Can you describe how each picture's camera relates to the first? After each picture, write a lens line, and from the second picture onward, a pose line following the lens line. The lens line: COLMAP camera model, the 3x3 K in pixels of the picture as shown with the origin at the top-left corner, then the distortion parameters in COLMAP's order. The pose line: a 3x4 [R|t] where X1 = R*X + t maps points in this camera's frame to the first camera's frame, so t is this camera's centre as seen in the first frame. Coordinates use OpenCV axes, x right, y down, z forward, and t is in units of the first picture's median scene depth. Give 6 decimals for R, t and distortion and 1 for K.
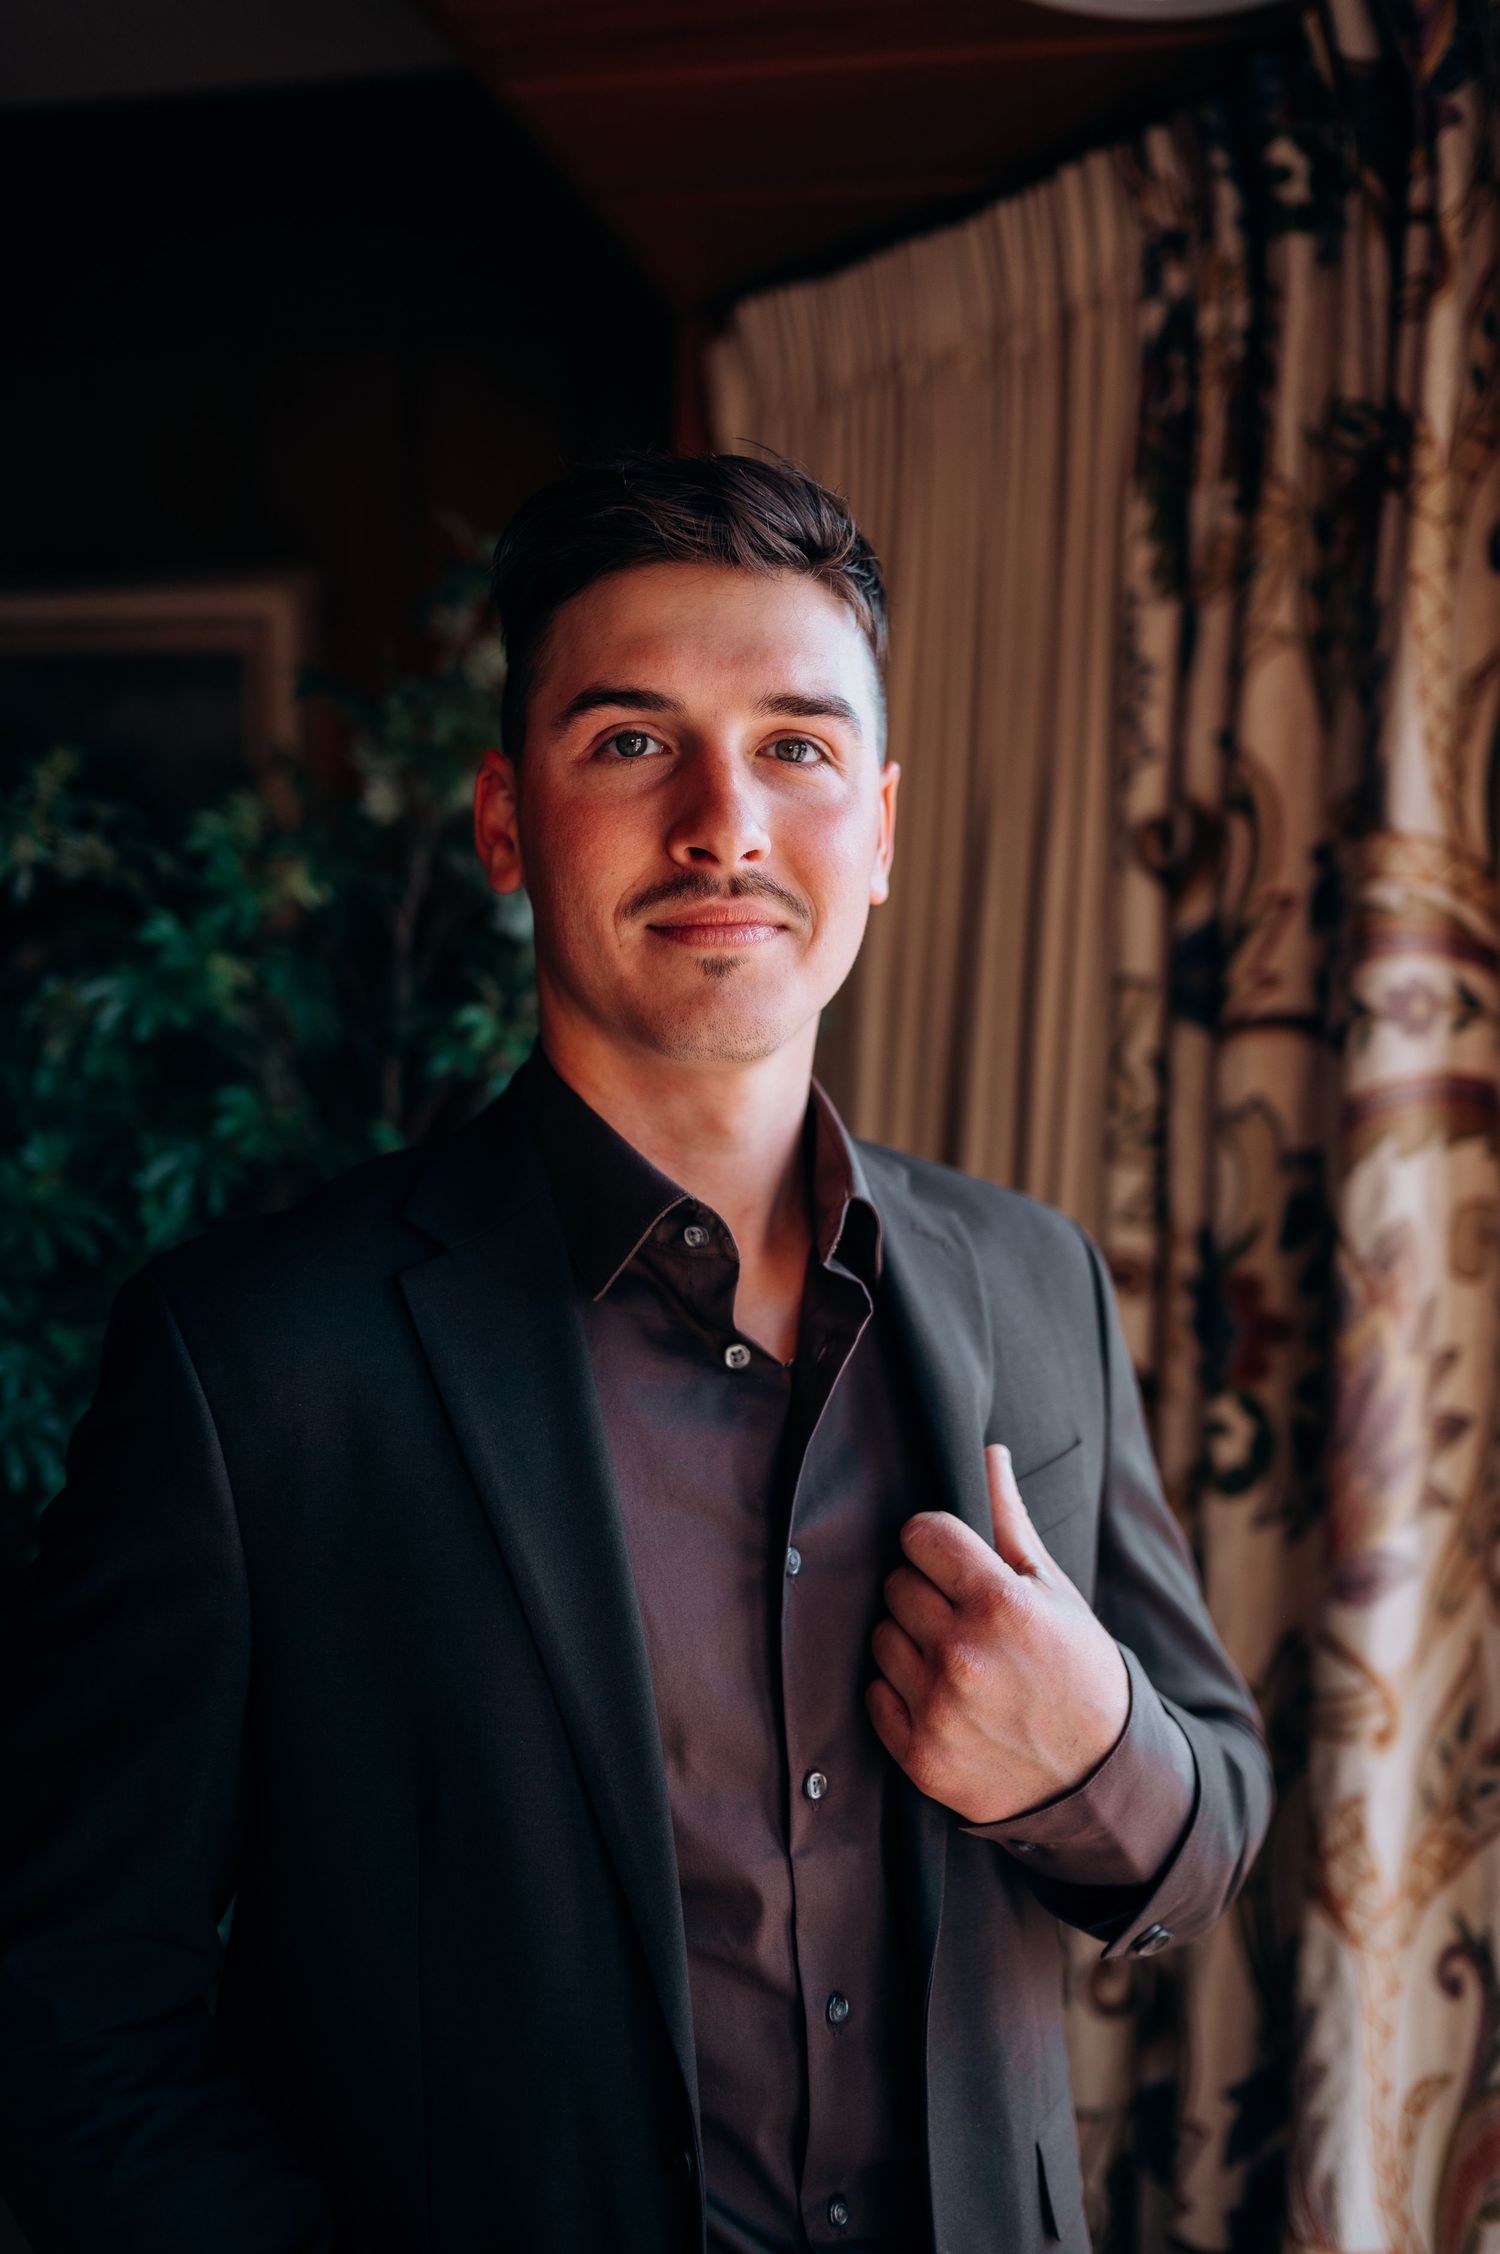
lens RADIAL K [[2176.1, 0, 753.5], [0, 2176.1, 1196.3], [0, 0, 1]] dist [0.006713, 0.007813]
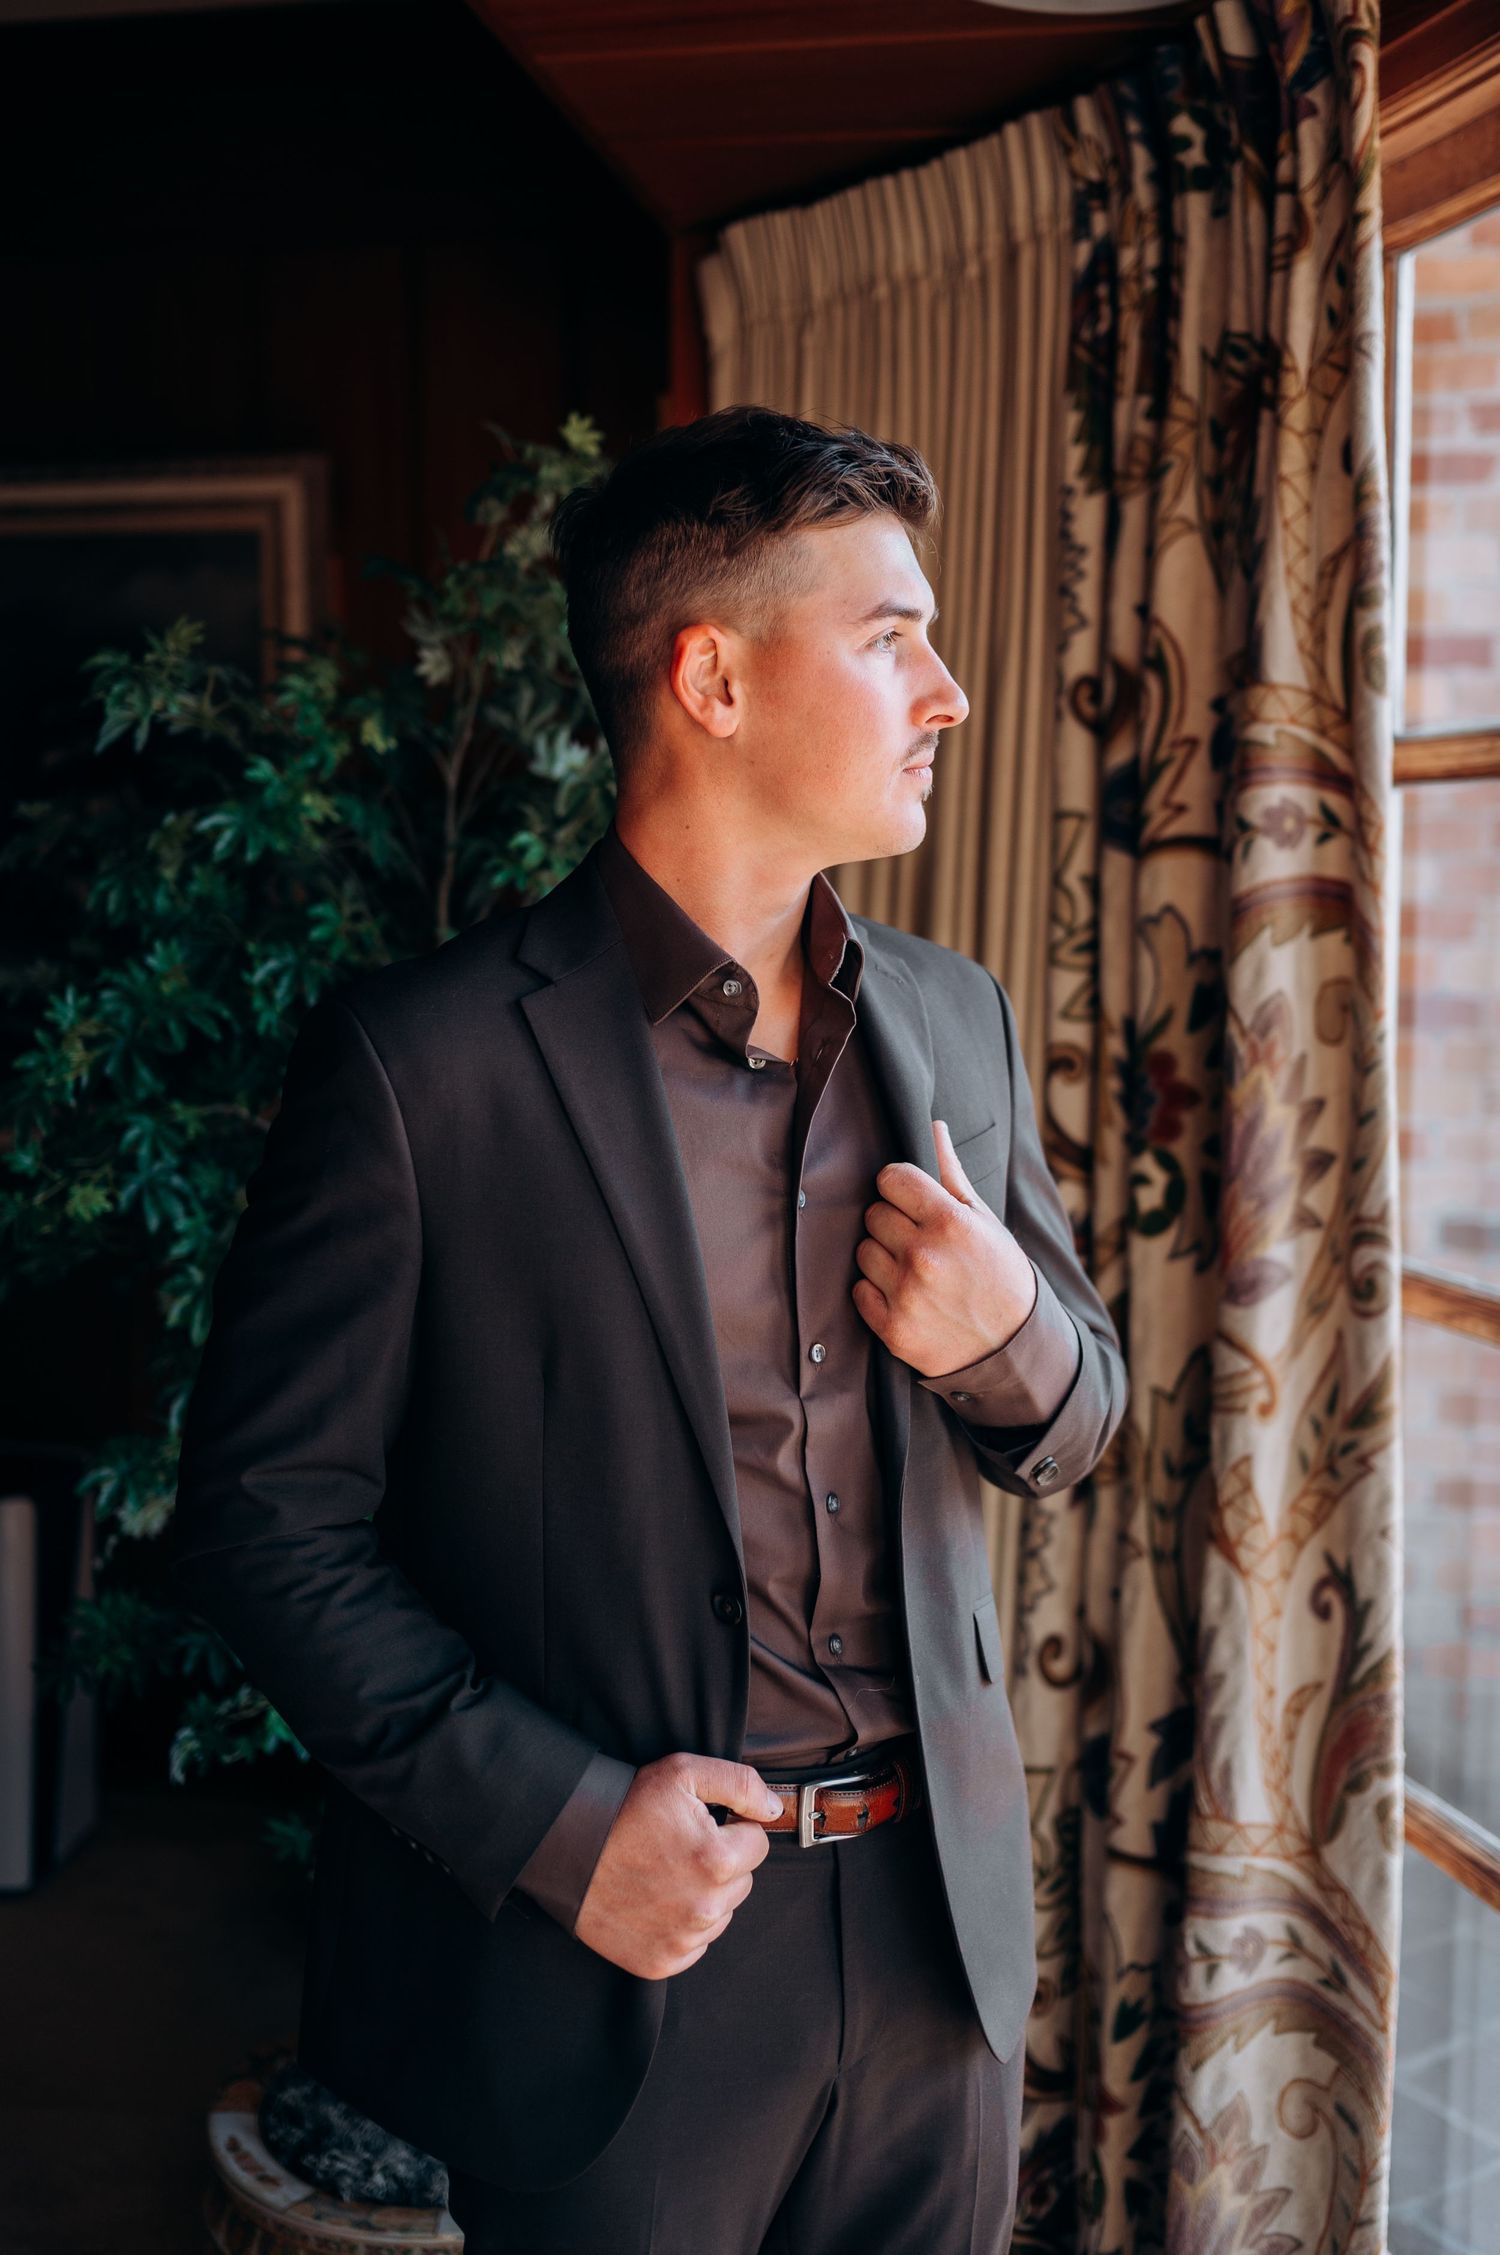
lens RADIAL K [[2249.4, 0, 785.7], [0, 2249.4, 1105.2], [0, 0, 1]] dist [0.002319, -0.002409]
pose [[0.999628, -0.009933, 0.025401, -0.015338], [0.009729, 0.999919, 0.008157, 0.054539], [-0.025480, -0.007907, 0.999644, -0.252358]]
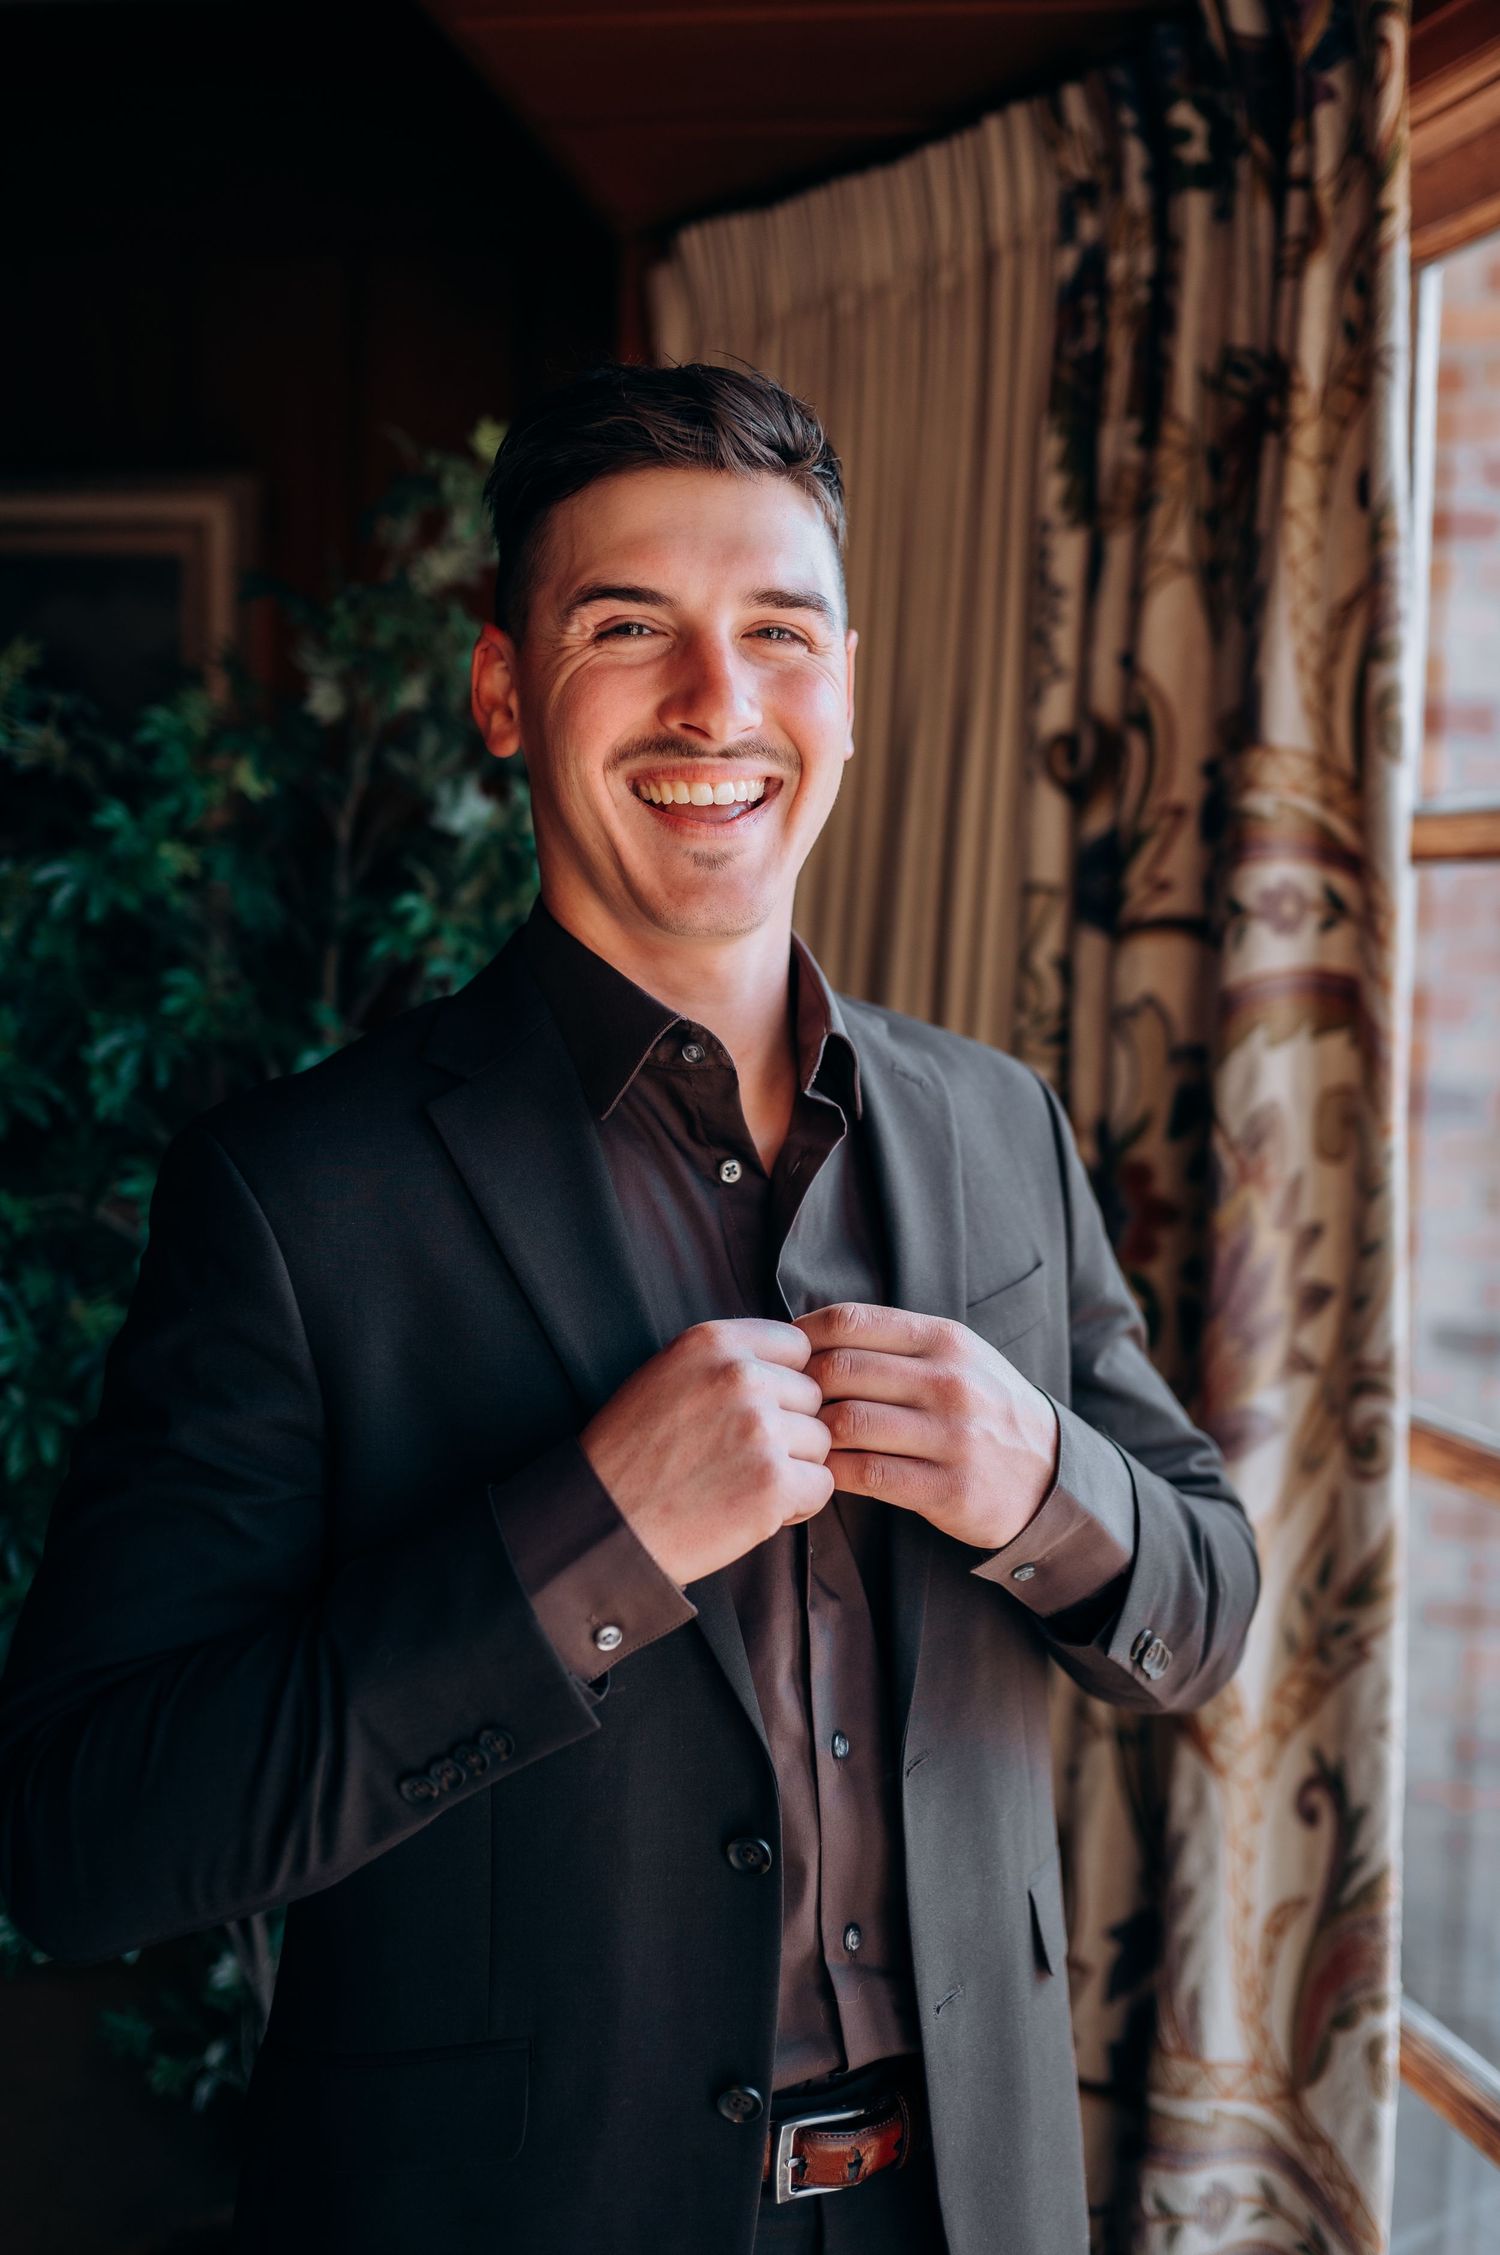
lens RADIAL K [[2293.4, 0, 800.4], [0, 2293.4, 1126.5], [0, 0, 1]] dist [-0.000832, 0.007313]
pose [[0.998974, 0.014254, 0.042991, 0.013478], [-0.013871, 0.999862, -0.009194, 0.032151], [-0.043116, 0.008588, 0.999033, -0.115867]]
